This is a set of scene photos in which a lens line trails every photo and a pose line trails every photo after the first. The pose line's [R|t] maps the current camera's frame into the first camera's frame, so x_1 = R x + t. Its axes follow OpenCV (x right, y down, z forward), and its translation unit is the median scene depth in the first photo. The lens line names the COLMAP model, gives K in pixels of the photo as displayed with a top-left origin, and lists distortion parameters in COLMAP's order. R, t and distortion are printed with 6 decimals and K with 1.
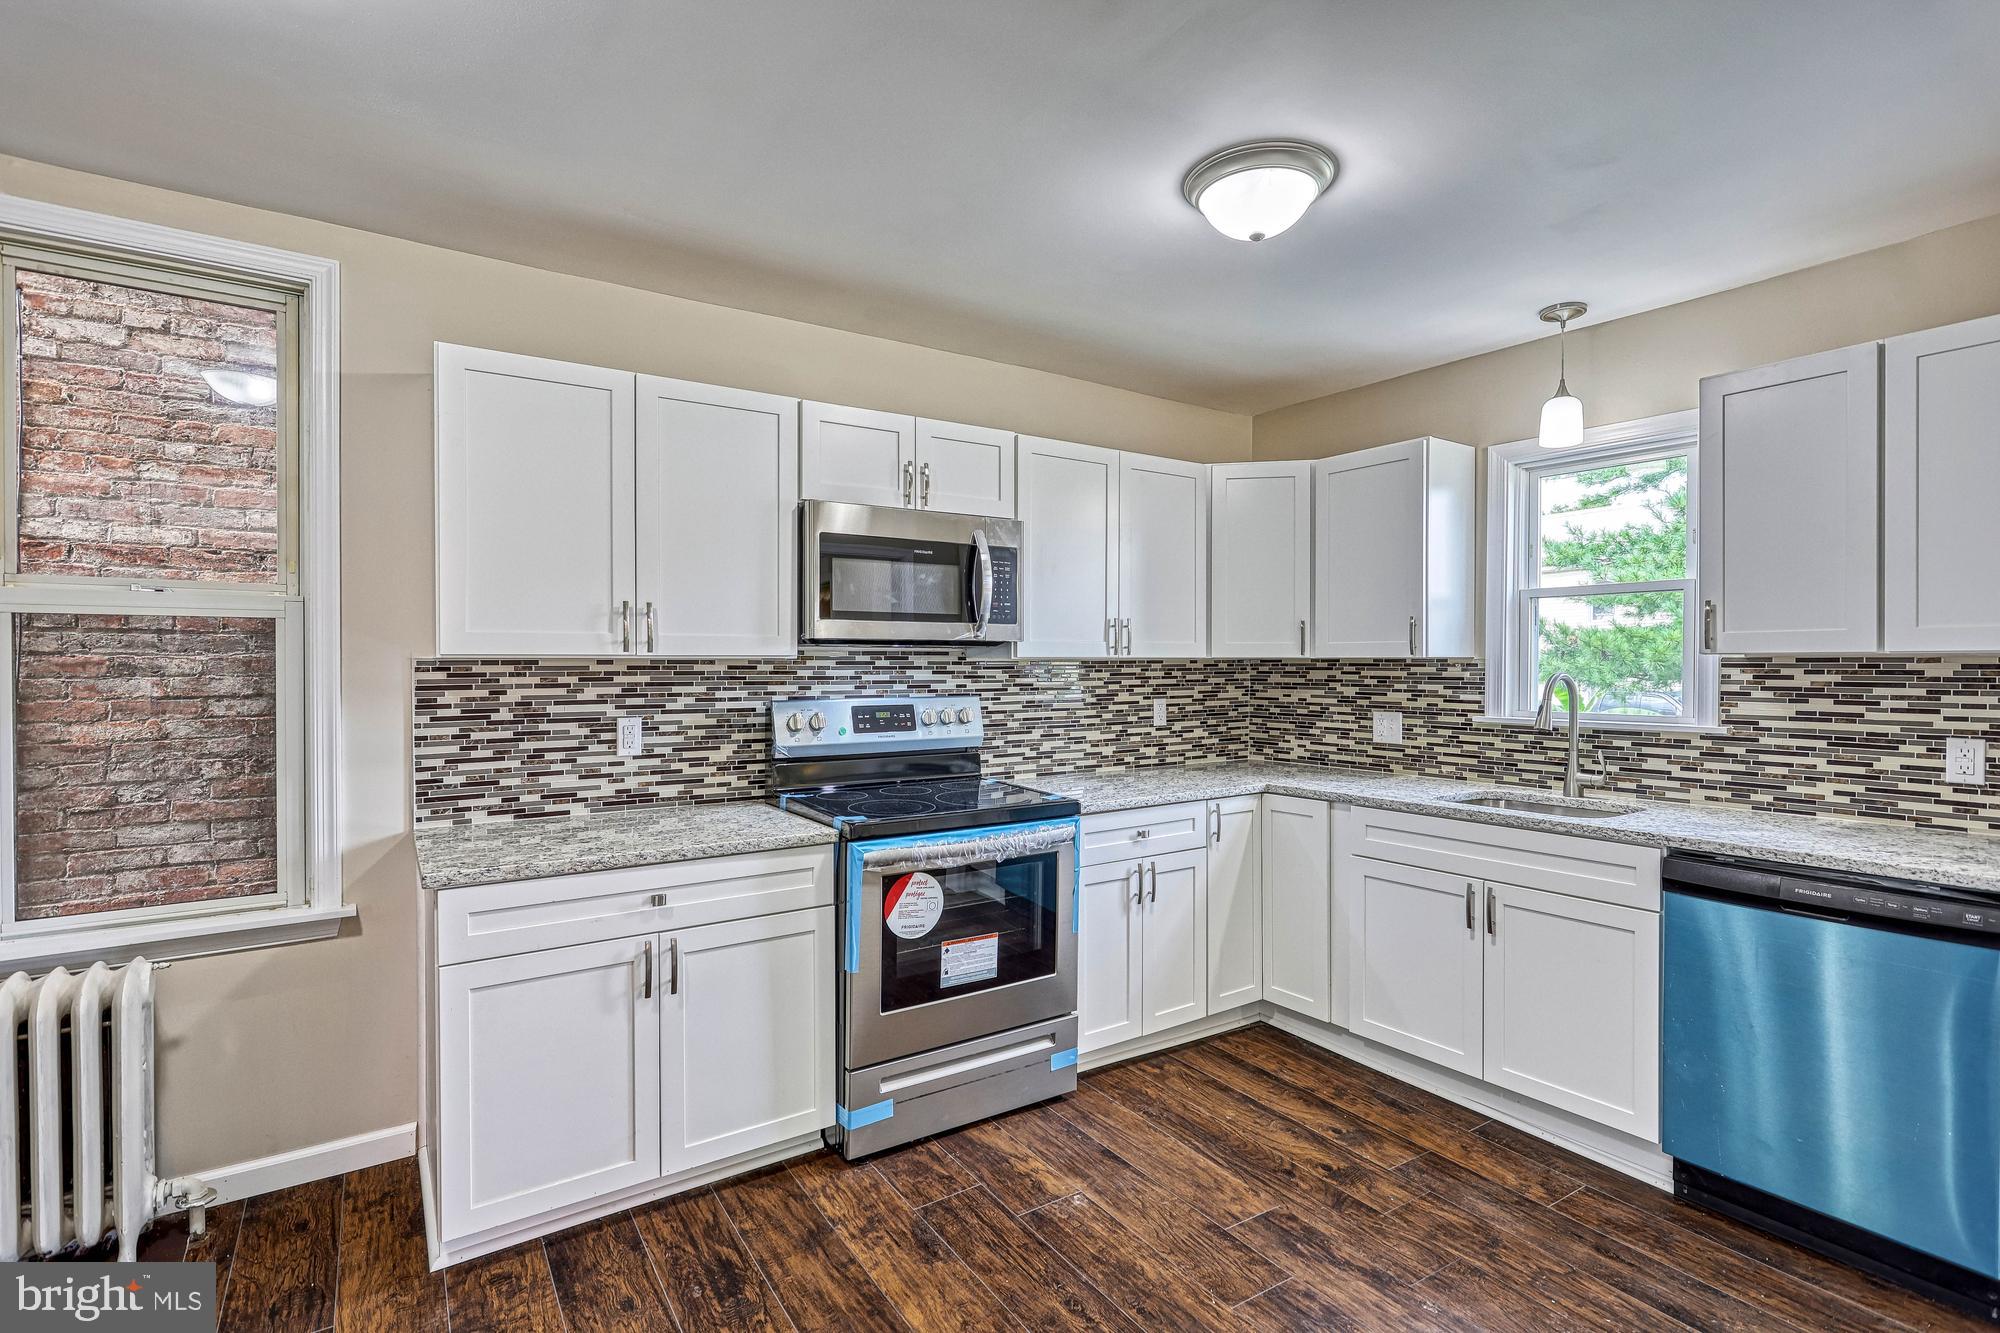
lens RADIAL K [[865.0, 0, 1181.5], [0, 865.0, 662.6], [0, 0, 1]] dist [-0.000571, 0.000354]
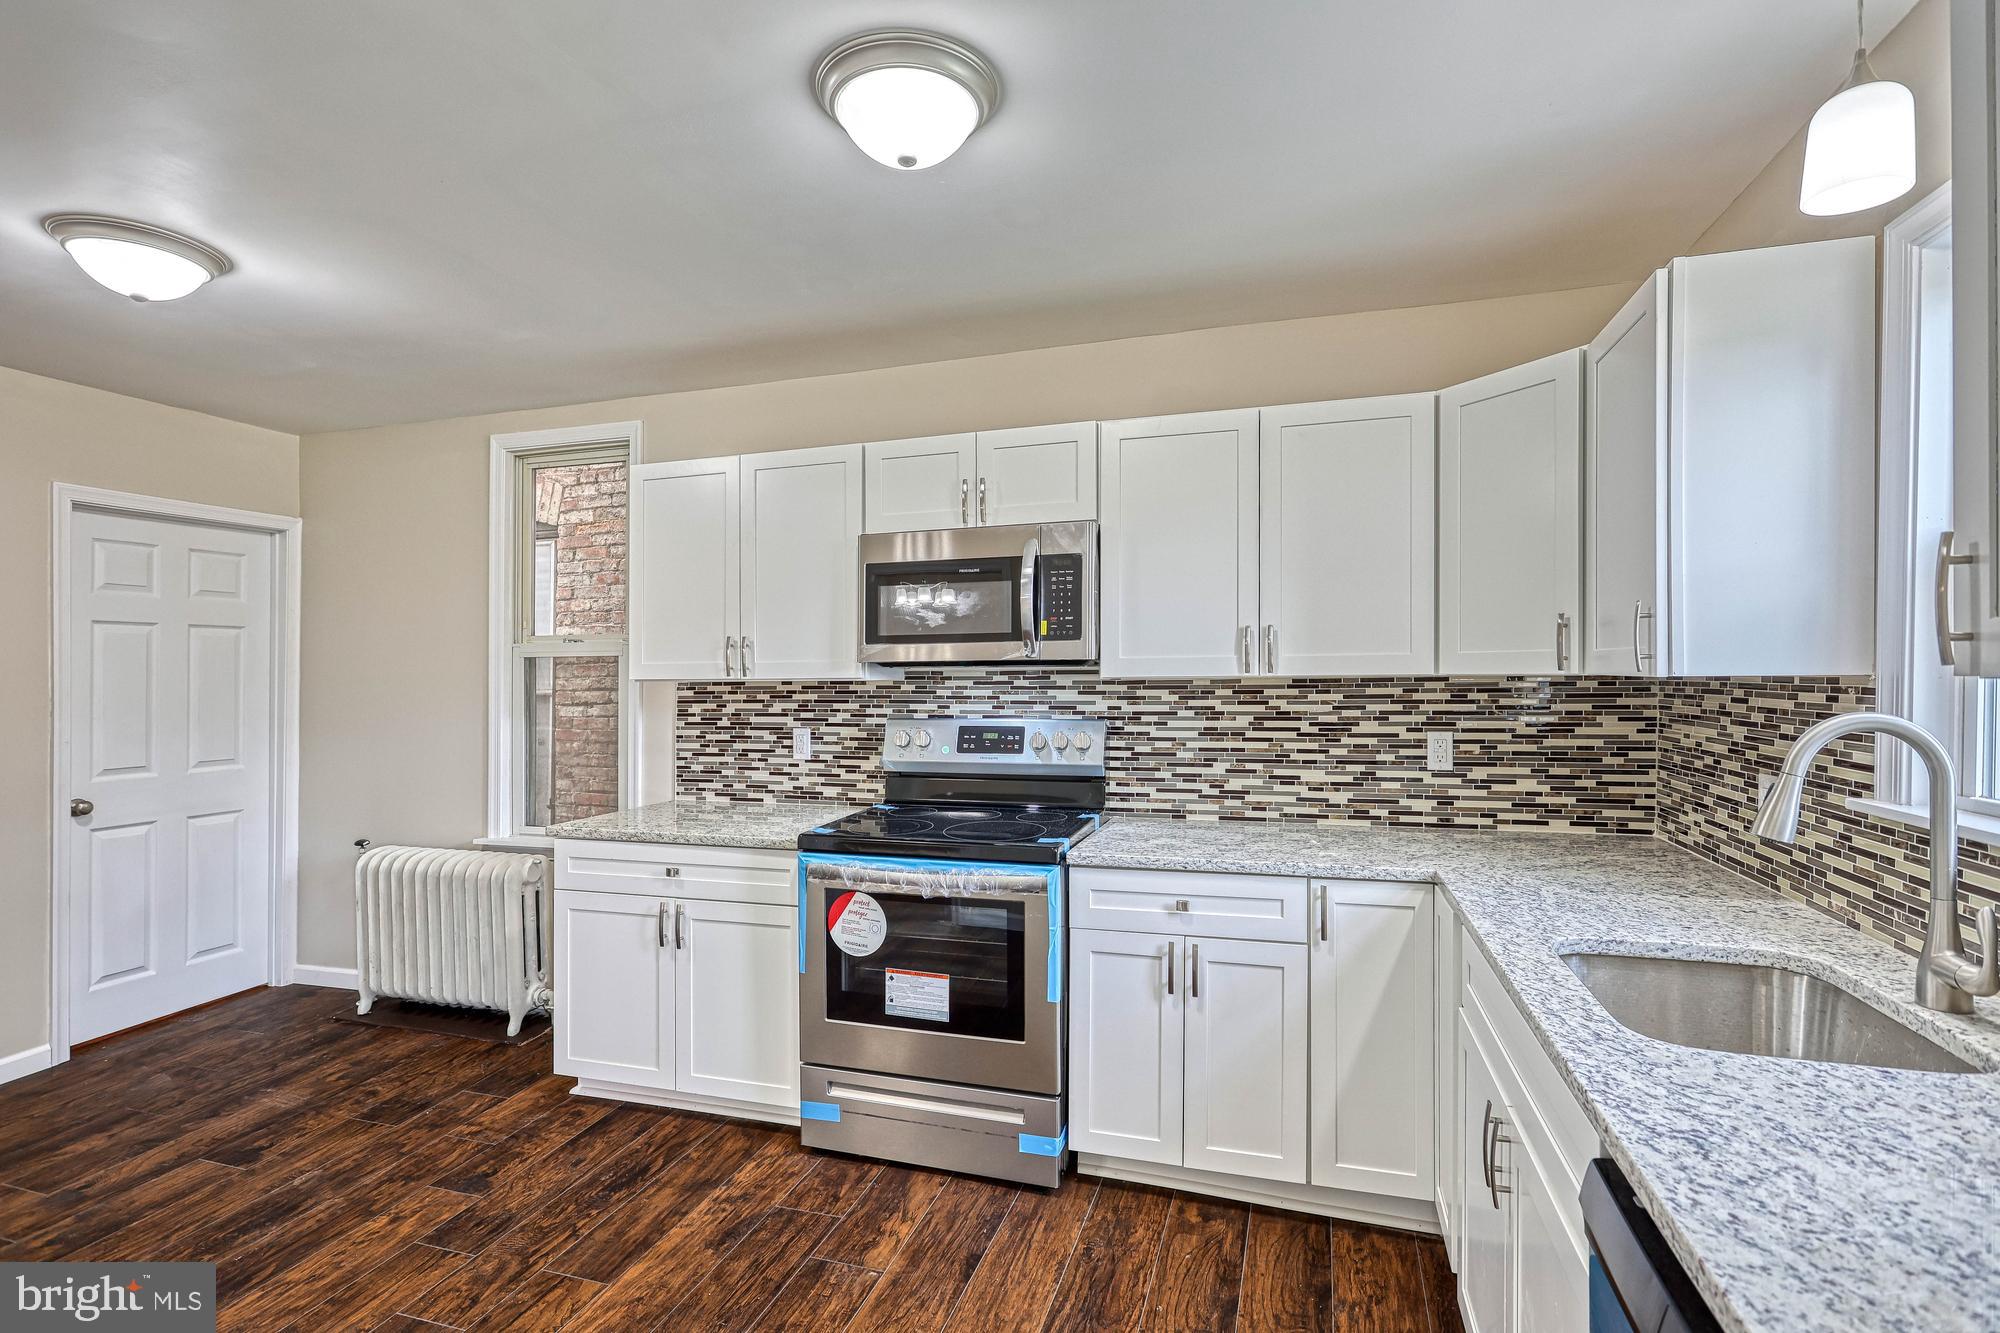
lens RADIAL K [[1016.1, 0, 1119.6], [0, 1016.1, 662.7], [0, 0, 1]] dist [-0.001753, 0.000573]
pose [[0.604074, -0.010021, -0.796865, 0.737668], [0.006042, 0.999950, -0.007995, -0.014280], [0.796905, 0.000015, 0.604105, 0.460365]]
